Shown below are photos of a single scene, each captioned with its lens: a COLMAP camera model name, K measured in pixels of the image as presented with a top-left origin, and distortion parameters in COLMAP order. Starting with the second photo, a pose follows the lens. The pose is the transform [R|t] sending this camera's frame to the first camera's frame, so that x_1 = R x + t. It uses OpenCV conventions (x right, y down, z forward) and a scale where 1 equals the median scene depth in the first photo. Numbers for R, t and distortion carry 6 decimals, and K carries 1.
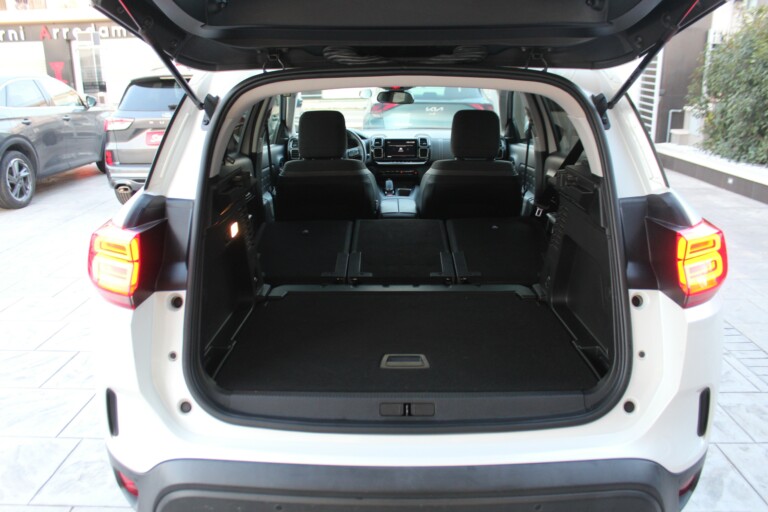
lens RADIAL K [[654.1, 0, 383.4], [0, 654.1, 278.9], [0, 0, 1]] dist [-0.188235, 0.137170]
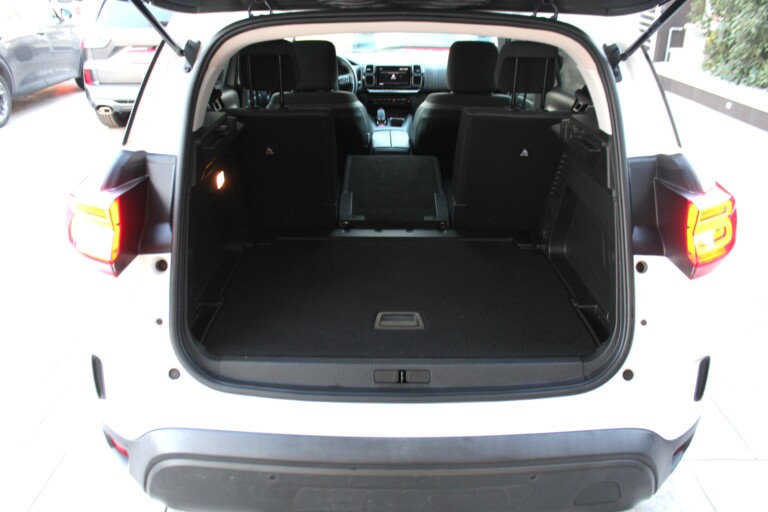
lens RADIAL K [[654.1, 0, 383.4], [0, 654.1, 278.9], [0, 0, 1]] dist [-0.188235, 0.137170]
pose [[0.999806, 0.004760, 0.019097, -0.010003], [-0.007281, 0.990924, 0.134226, -0.068898], [-0.018285, -0.134339, 0.990767, 0.046578]]
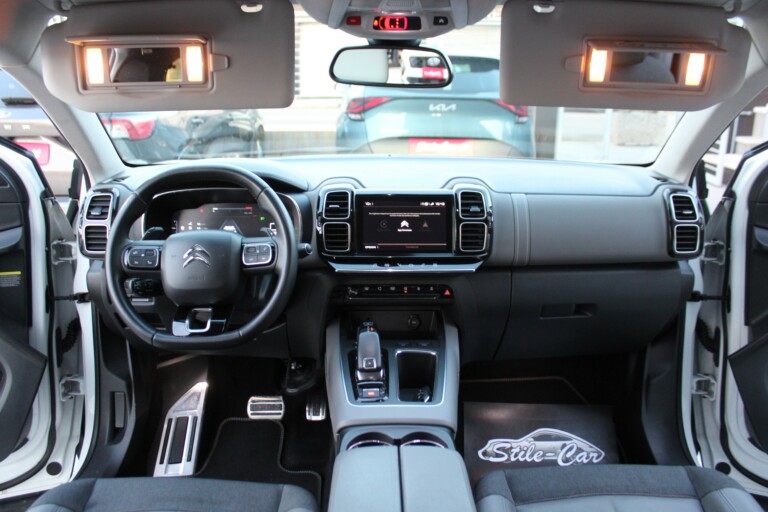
lens RADIAL K [[654.1, 0, 383.4], [0, 654.1, 278.9], [0, 0, 1]] dist [-0.188235, 0.137170]
pose [[0.999734, 0.003737, 0.022759, 0.018420], [-0.003789, 0.999990, 0.002230, -0.383629], [-0.022750, -0.002315, 0.999738, 1.475939]]
